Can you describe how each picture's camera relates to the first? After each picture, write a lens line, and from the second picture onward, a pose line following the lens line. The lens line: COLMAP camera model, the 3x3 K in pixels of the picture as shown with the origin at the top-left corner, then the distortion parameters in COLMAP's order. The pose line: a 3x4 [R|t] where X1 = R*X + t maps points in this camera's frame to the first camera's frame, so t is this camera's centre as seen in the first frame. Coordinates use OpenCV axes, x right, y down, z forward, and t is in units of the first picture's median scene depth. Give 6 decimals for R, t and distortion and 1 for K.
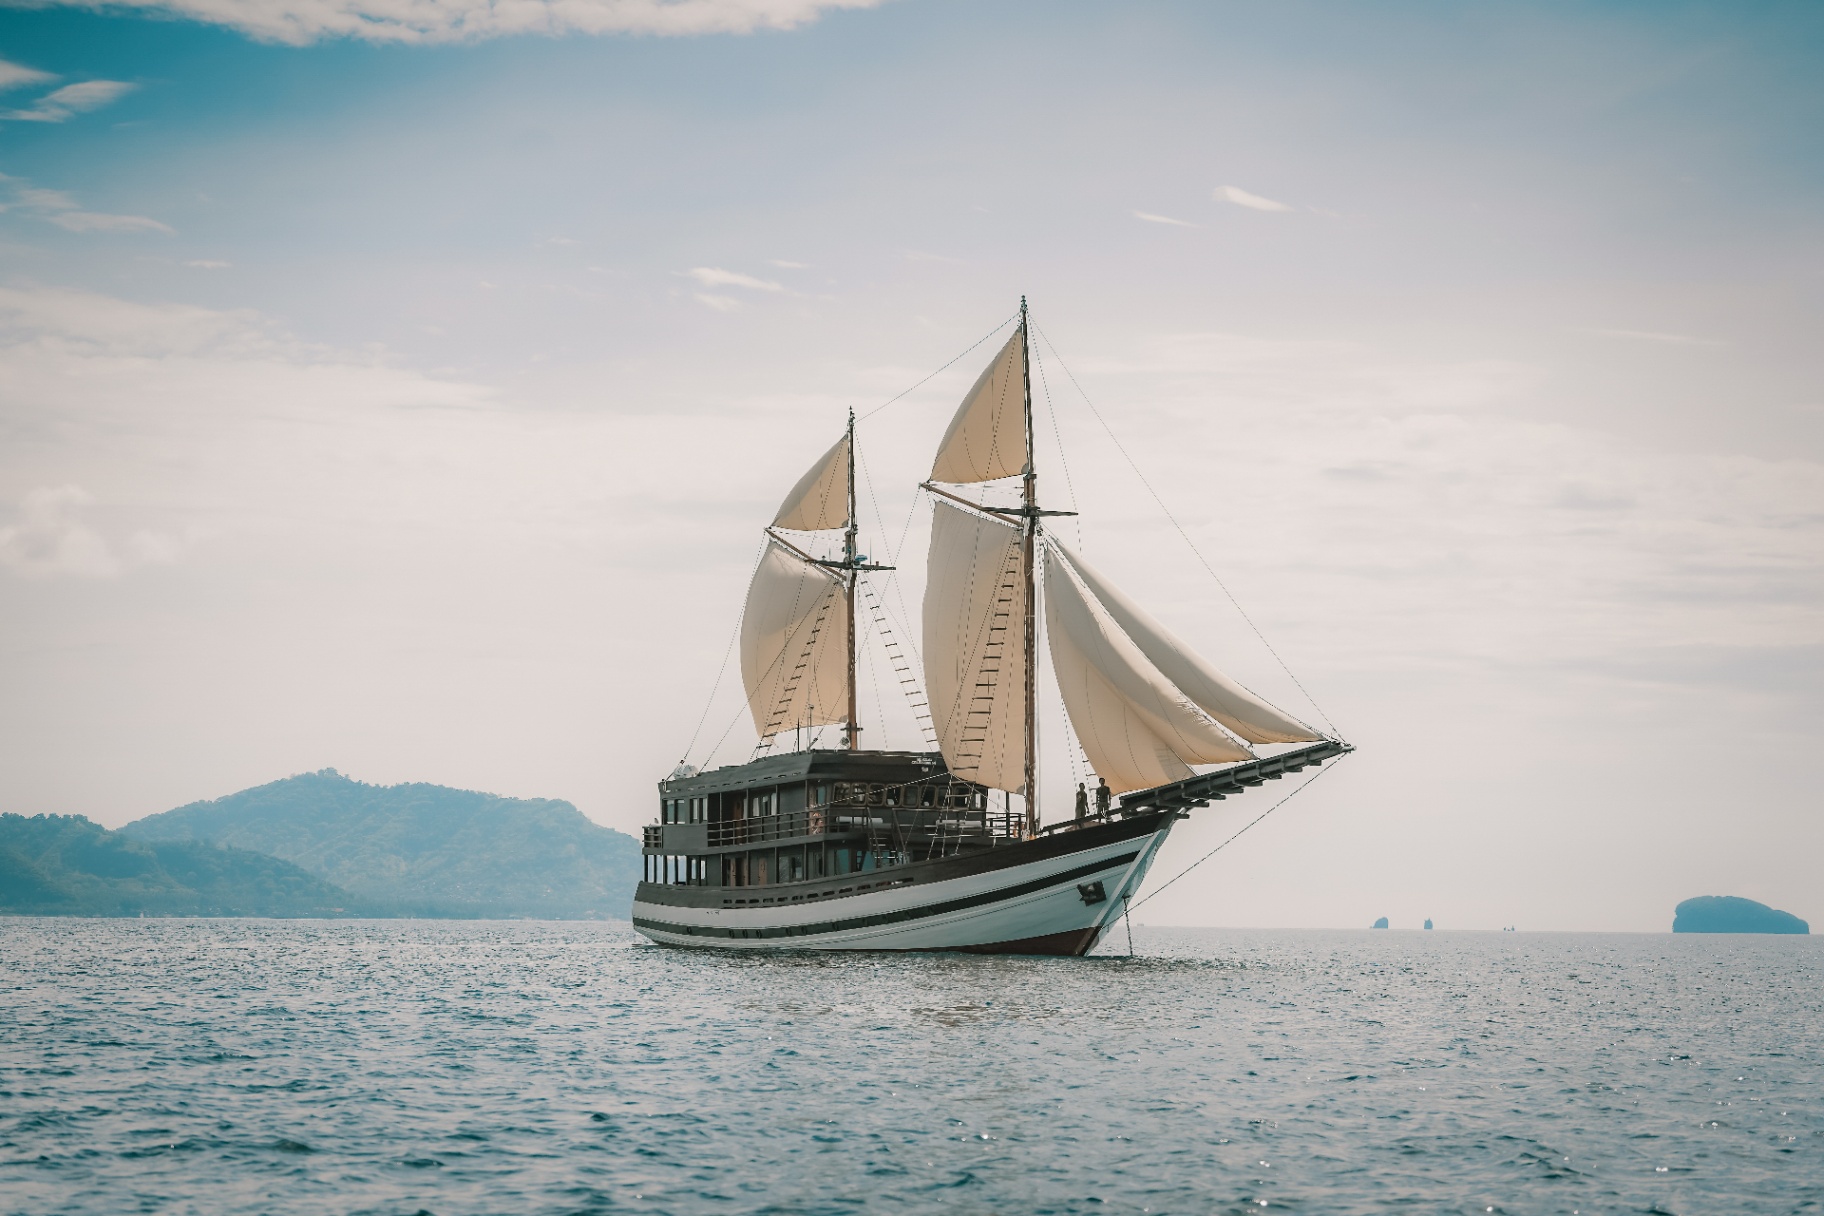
lens RADIAL K [[3873.1, 0, 912.0], [0, 3873.1, 608.0], [0, 0, 1]] dist [0.013636, 0.098107]
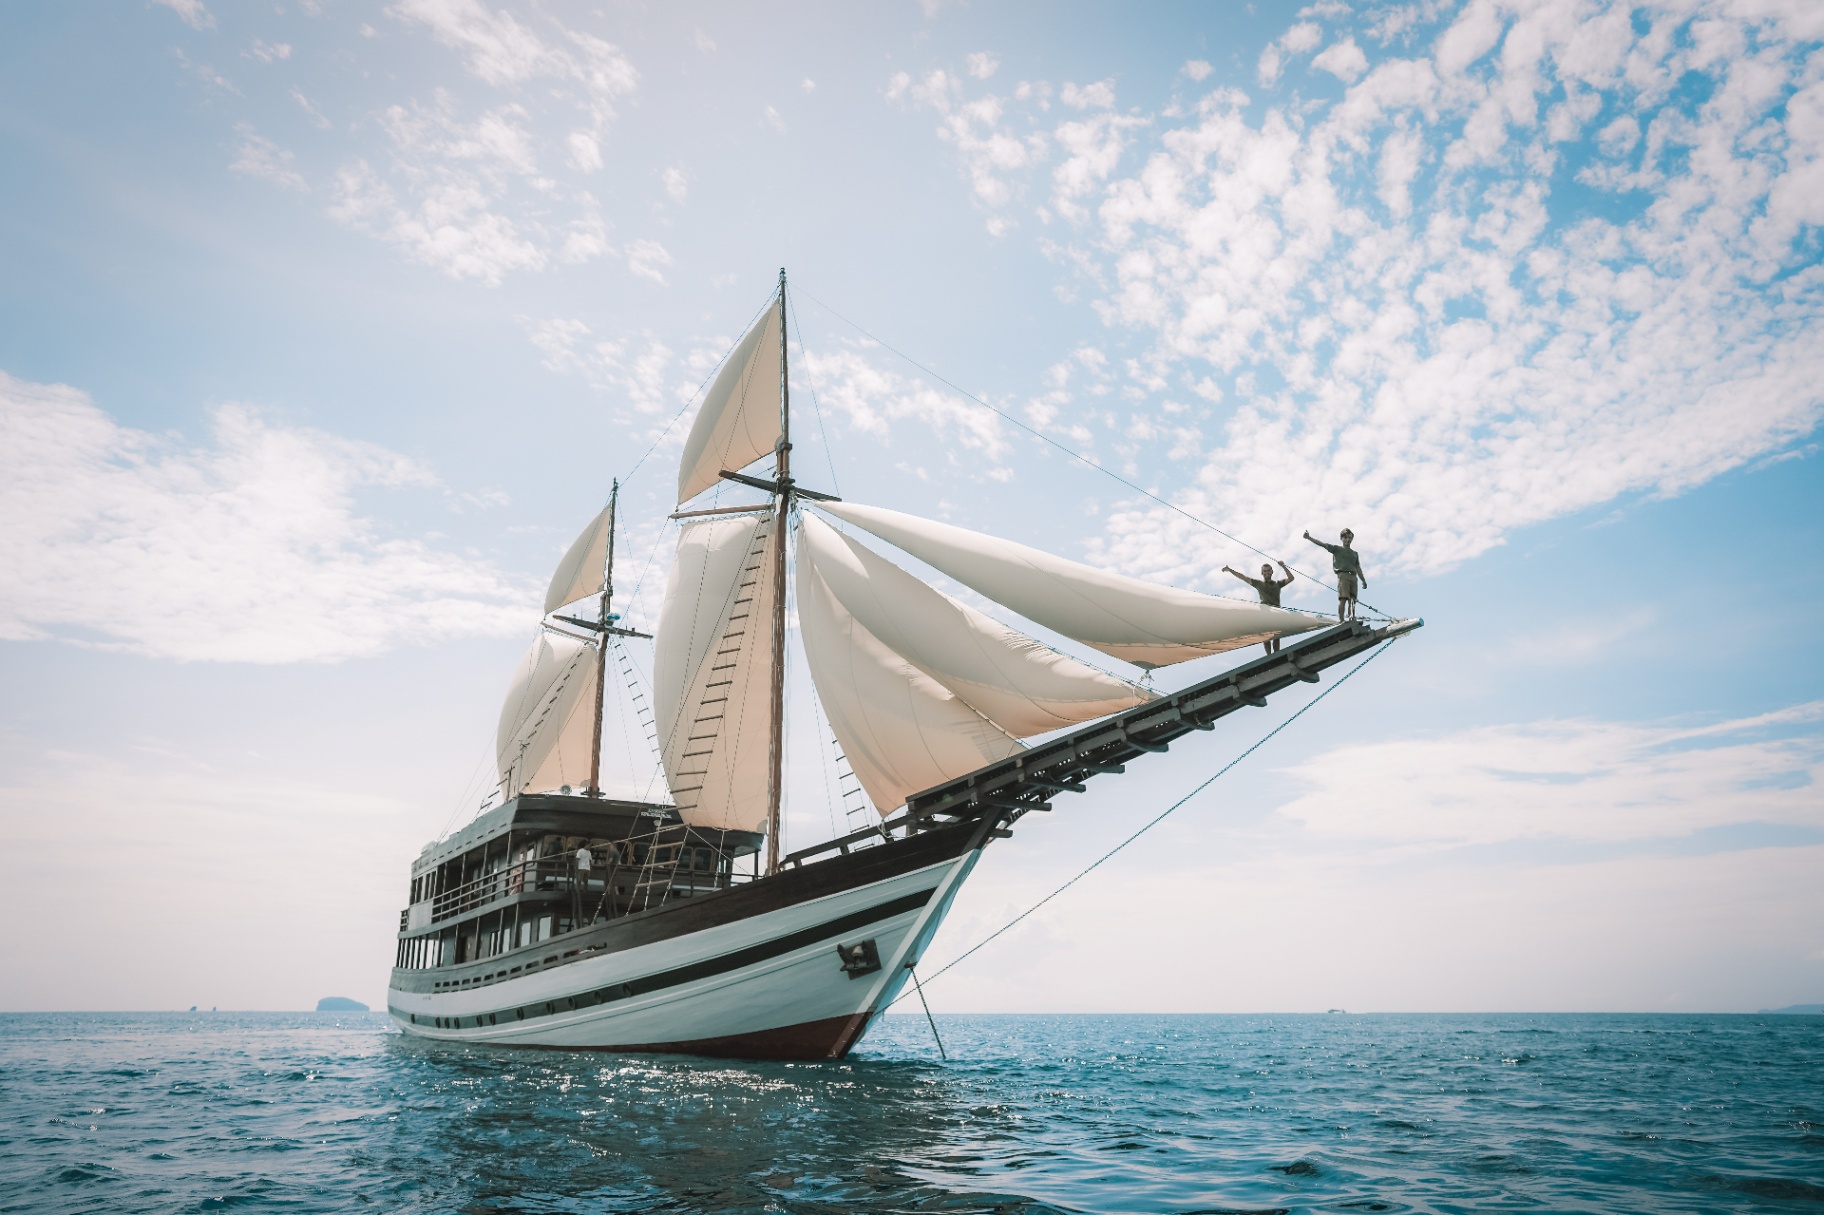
lens RADIAL K [[1241.3, 0, 912.0], [0, 1241.3, 607.5], [0, 0, 1]] dist [-0.021369, 0.000280]
pose [[0.993708, 0.026104, 0.108916, 0.028541], [-0.000336, 0.973151, -0.230166, 0.058960], [-0.112000, 0.228681, 0.967037, 0.720846]]
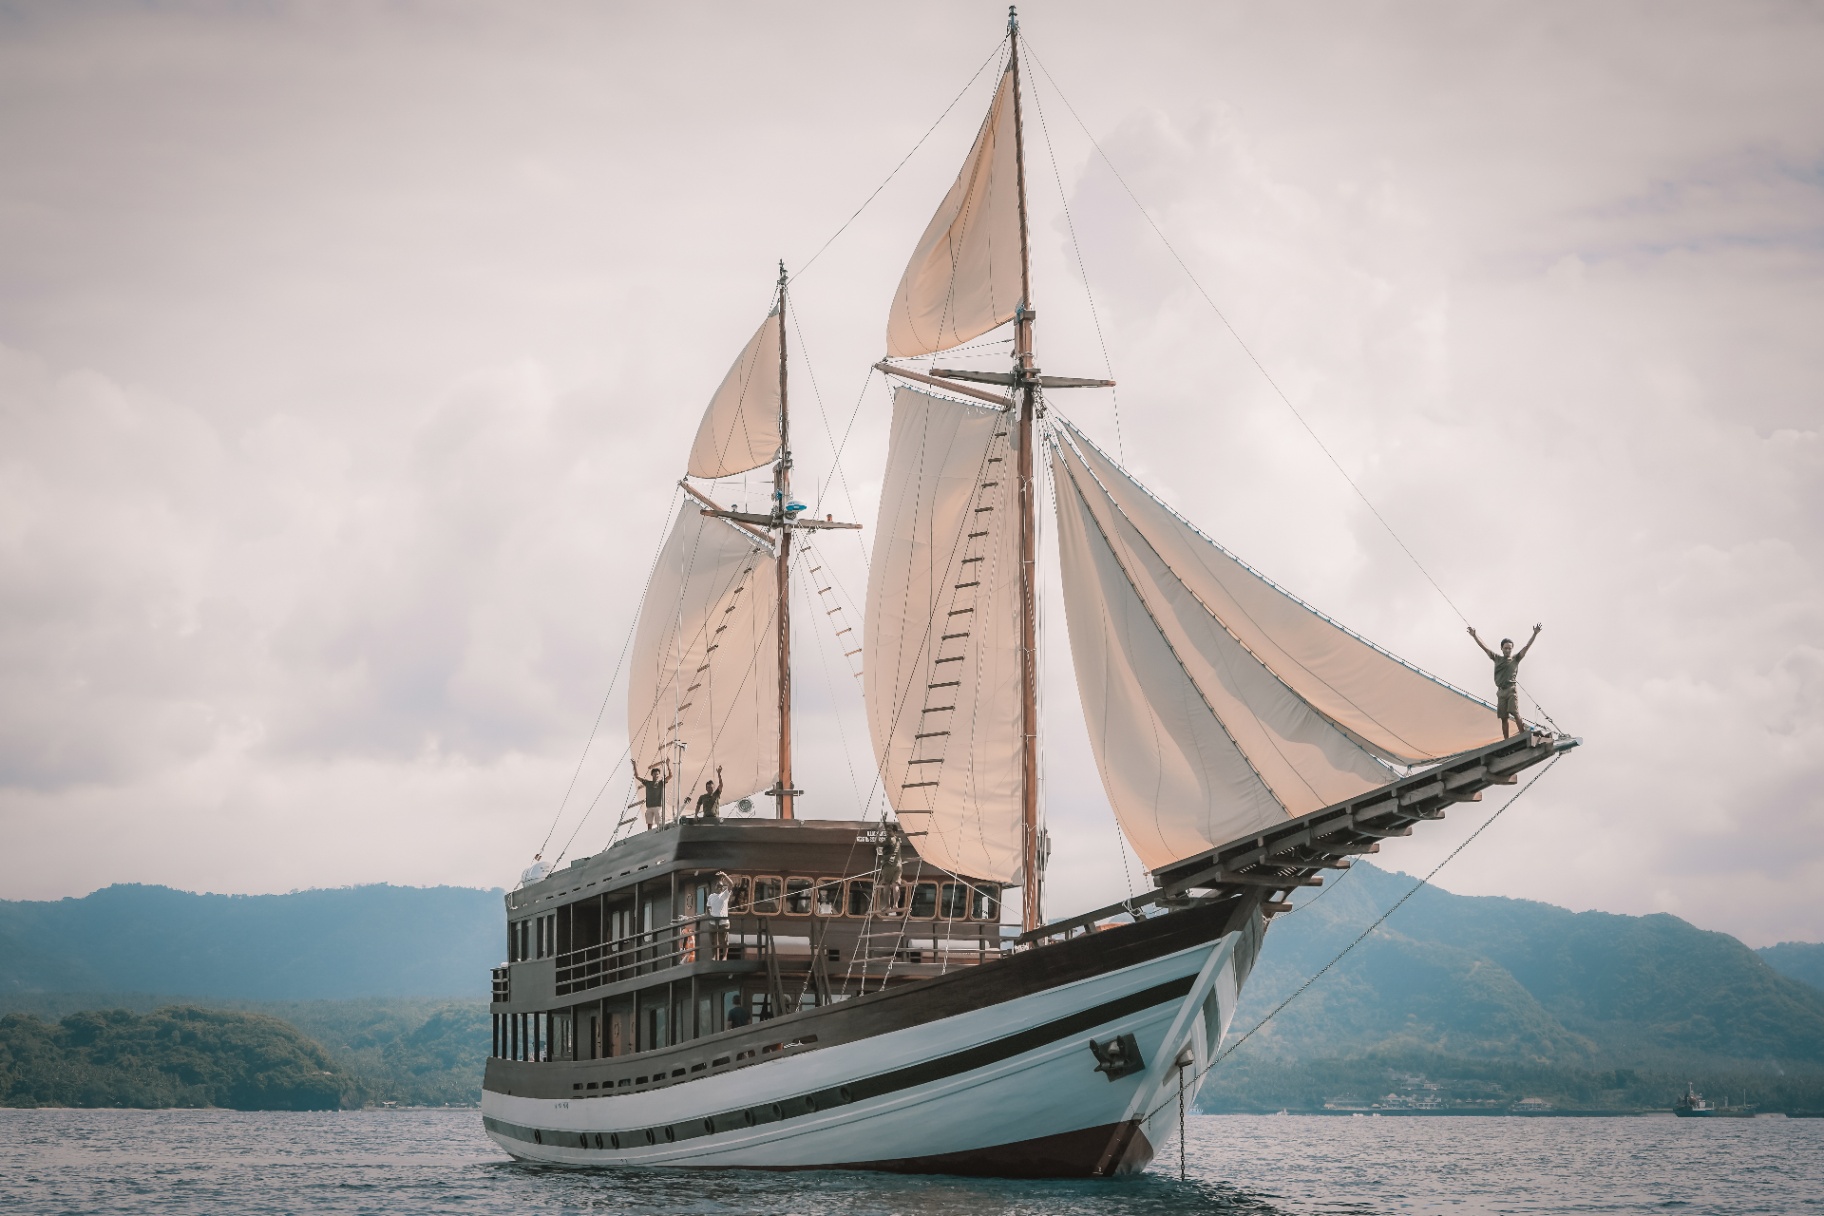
lens RADIAL K [[3873.1, 0, 912.0], [0, 3873.1, 608.0], [0, 0, 1]] dist [0.013636, 0.098107]
pose [[0.994428, -0.022839, -0.102915, 0.068671], [0.017196, 0.998317, -0.055384, 0.037791], [0.104007, 0.053306, 0.993147, 0.427868]]
